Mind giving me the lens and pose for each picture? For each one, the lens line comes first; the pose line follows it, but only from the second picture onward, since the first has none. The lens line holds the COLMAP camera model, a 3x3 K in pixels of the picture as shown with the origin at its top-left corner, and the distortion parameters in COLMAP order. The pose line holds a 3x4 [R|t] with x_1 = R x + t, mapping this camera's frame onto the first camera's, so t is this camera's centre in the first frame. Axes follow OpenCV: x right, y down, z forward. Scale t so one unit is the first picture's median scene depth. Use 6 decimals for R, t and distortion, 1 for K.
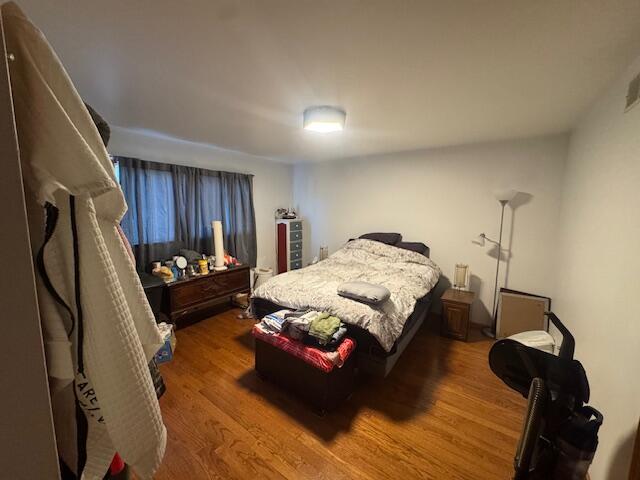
lens RADIAL K [[253.8, 0, 320.0], [0, 253.8, 240.0], [0, 0, 1]] dist [0.010273, 0.000167]
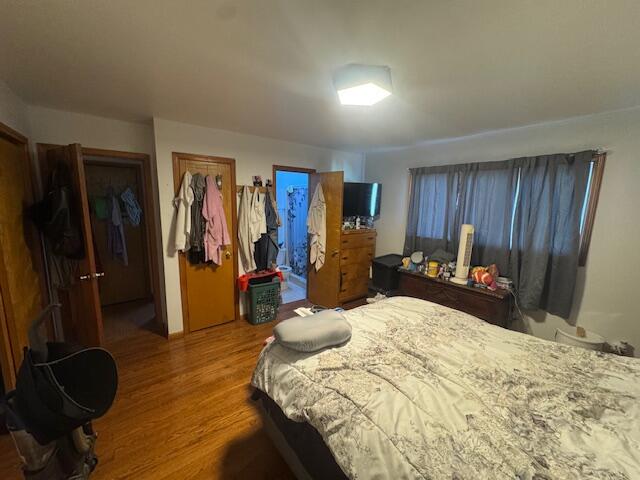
lens RADIAL K [[260.3, 0, 320.0], [0, 260.3, 240.0], [0, 0, 1]] dist [0.021519, 0.000034]
pose [[-0.273849, 0.132412, -0.952614, 0.648994], [-0.146988, 0.973080, 0.177512, -0.127373], [0.950474, 0.188634, -0.247014, 0.905986]]
